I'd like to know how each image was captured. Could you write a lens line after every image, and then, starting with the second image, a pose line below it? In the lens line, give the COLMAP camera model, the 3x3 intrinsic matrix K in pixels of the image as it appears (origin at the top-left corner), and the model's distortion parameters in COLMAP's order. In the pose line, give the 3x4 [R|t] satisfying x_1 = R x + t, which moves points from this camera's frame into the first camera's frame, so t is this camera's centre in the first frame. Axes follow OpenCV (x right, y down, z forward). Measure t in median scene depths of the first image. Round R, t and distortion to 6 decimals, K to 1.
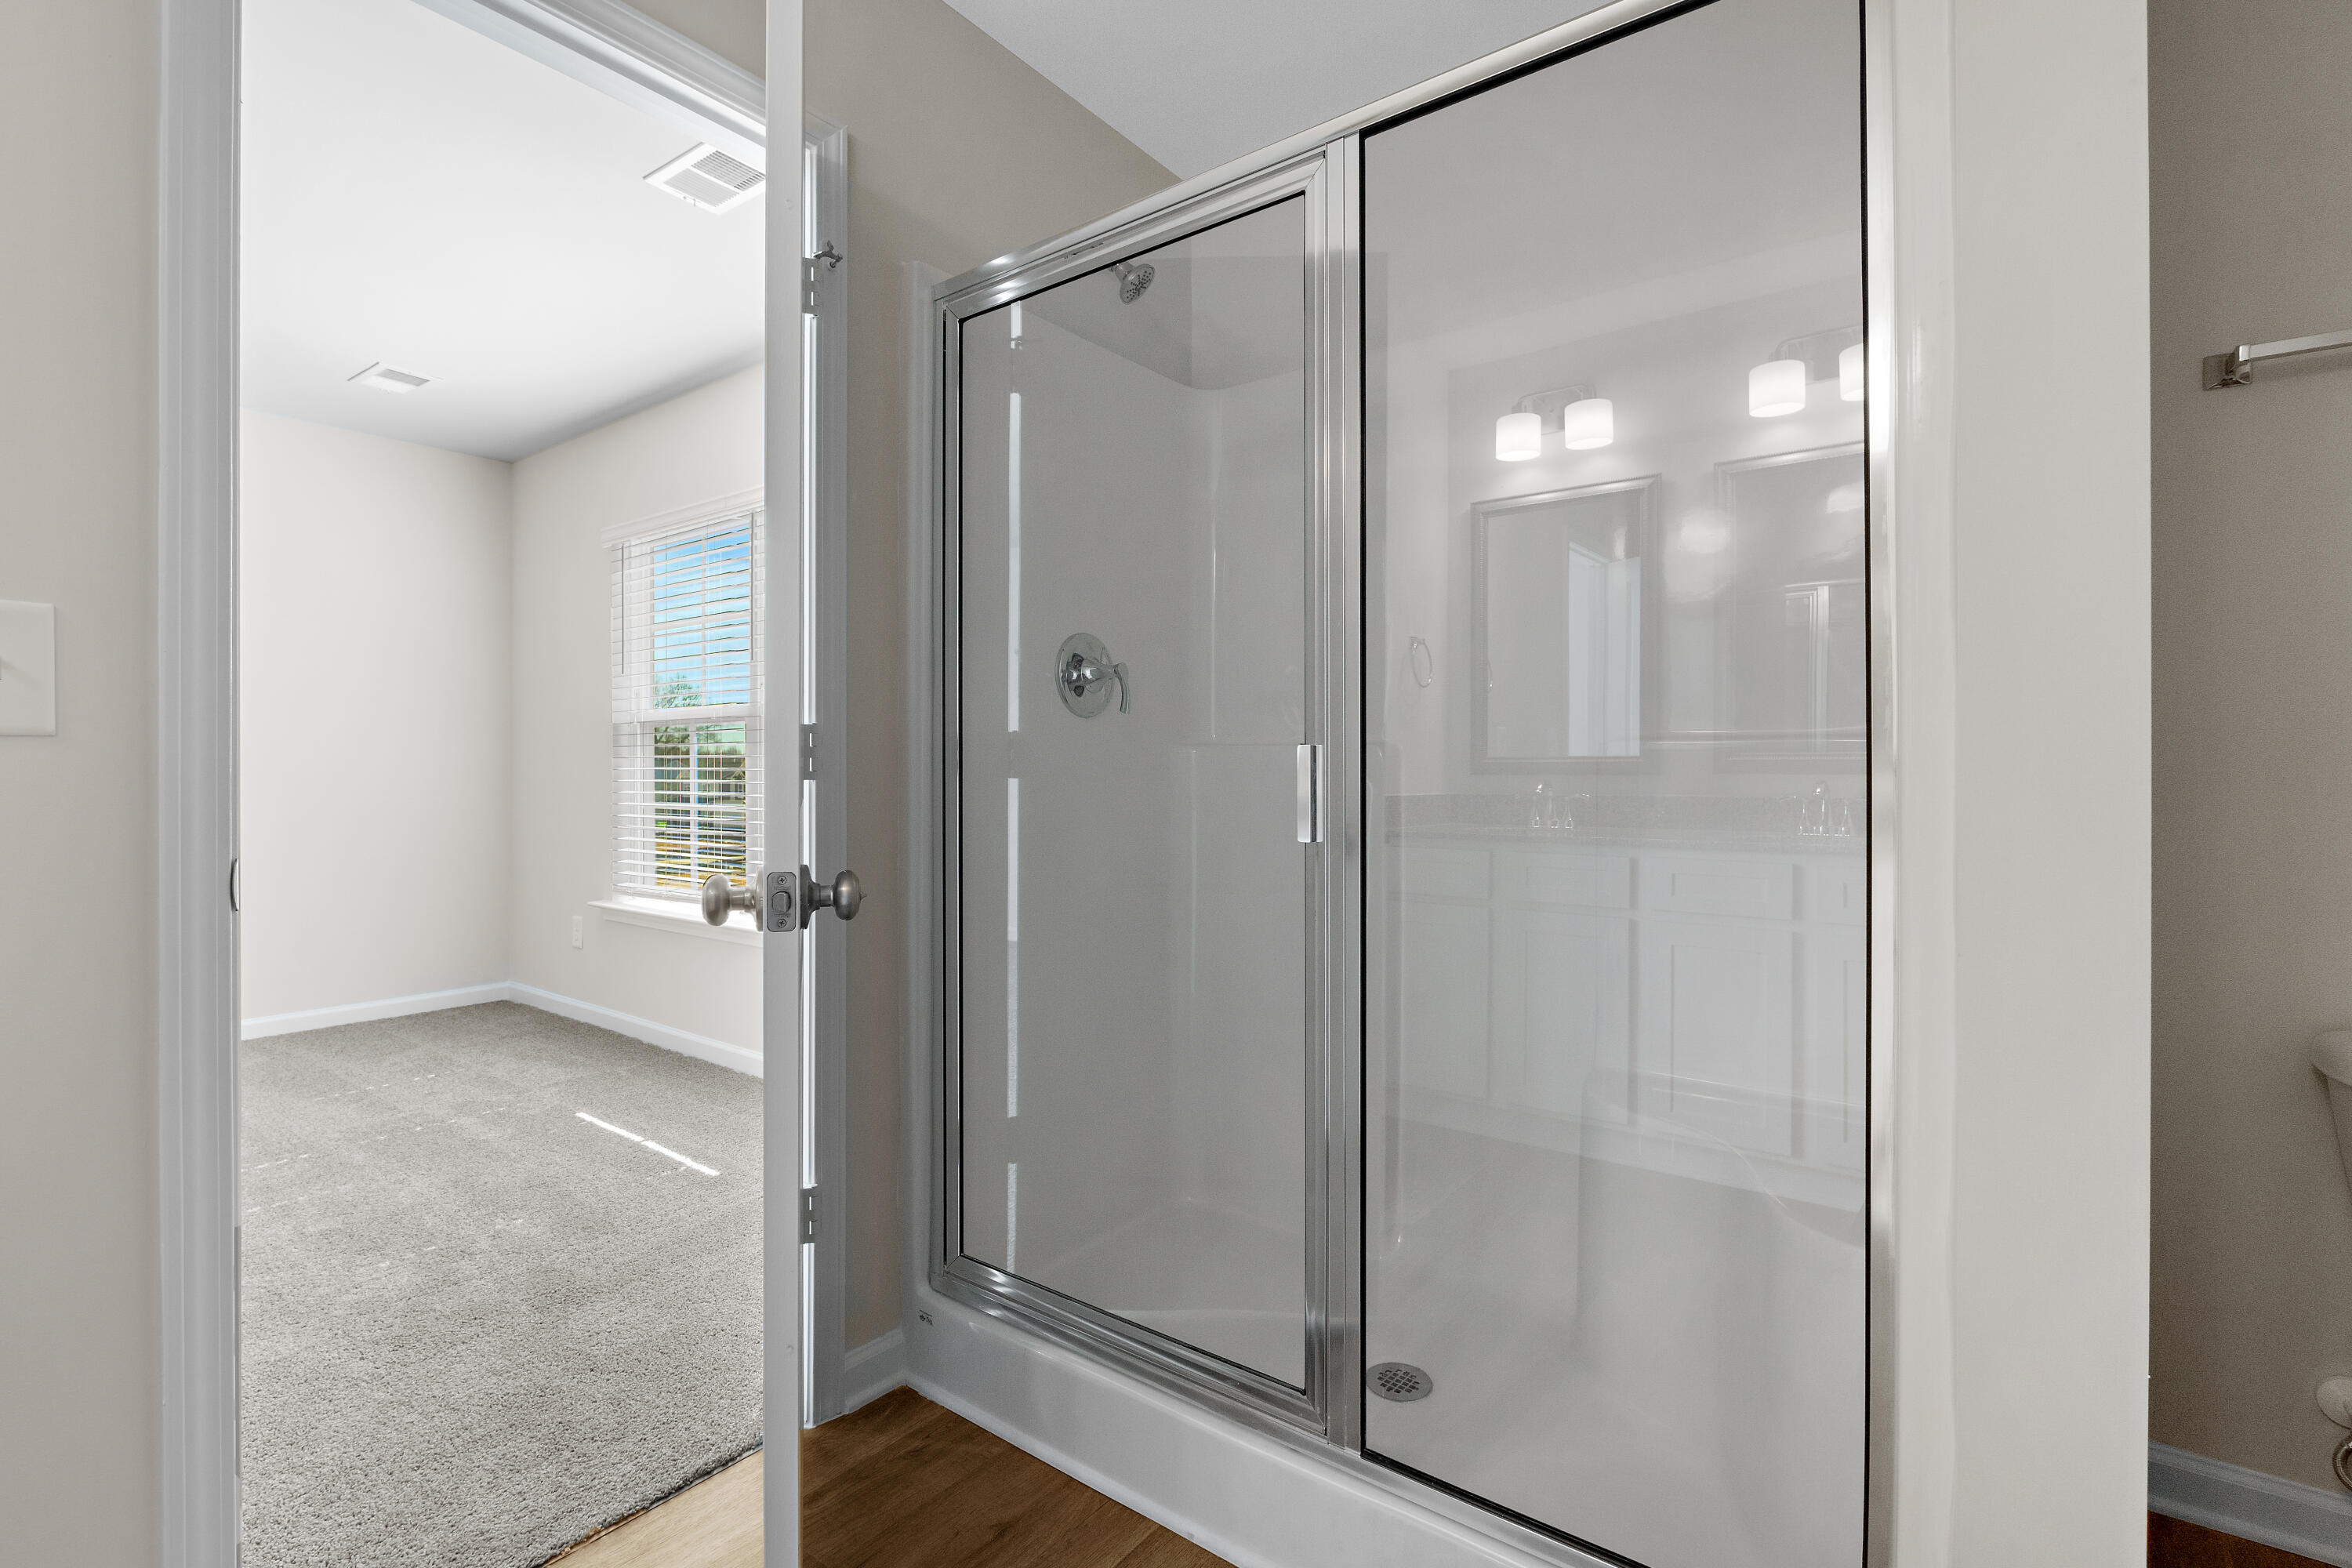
lens RADIAL K [[1076.8, 0, 1173.0], [0, 1076.8, 776.8], [0, 0, 1]] dist [-0.008178, 0.000434]
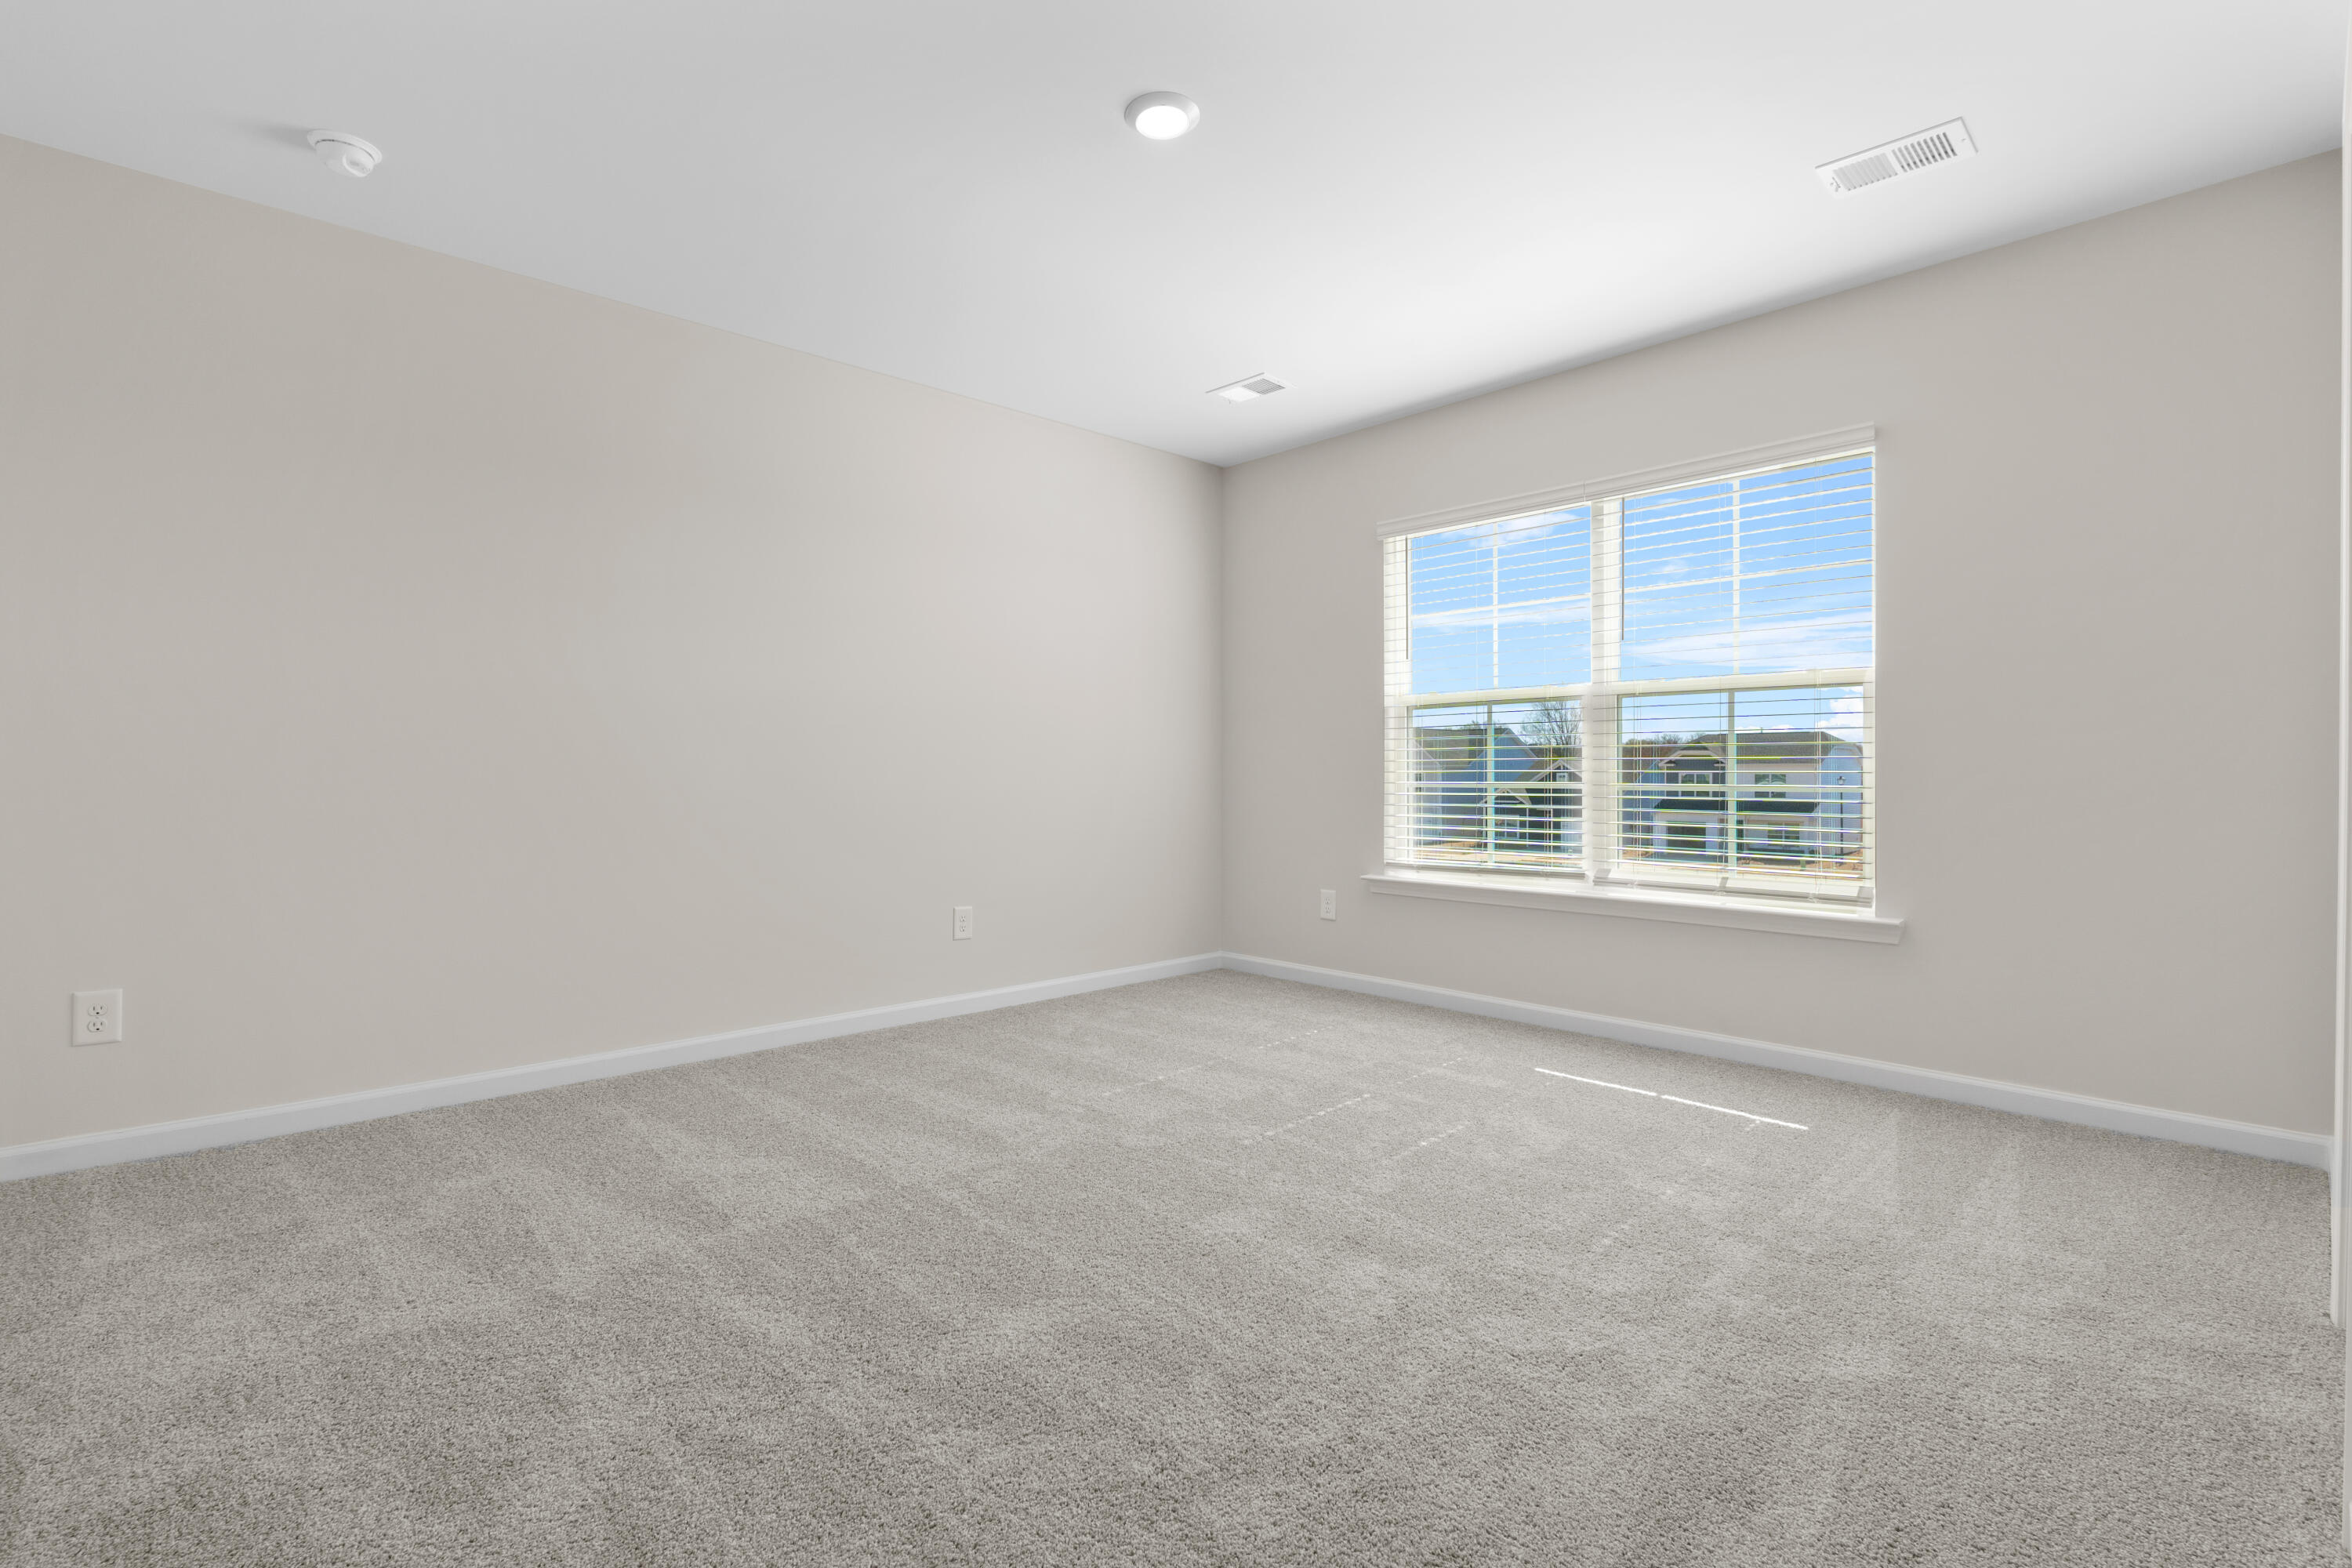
lens RADIAL K [[1076.8, 0, 1173.0], [0, 1076.8, 776.8], [0, 0, 1]] dist [-0.008178, 0.000434]
pose [[0.984337, -0.005370, -0.176215, -0.721002], [0.005753, 0.999982, 0.001659, 0.023051], [0.176203, -0.002646, 0.984350, -0.103077]]
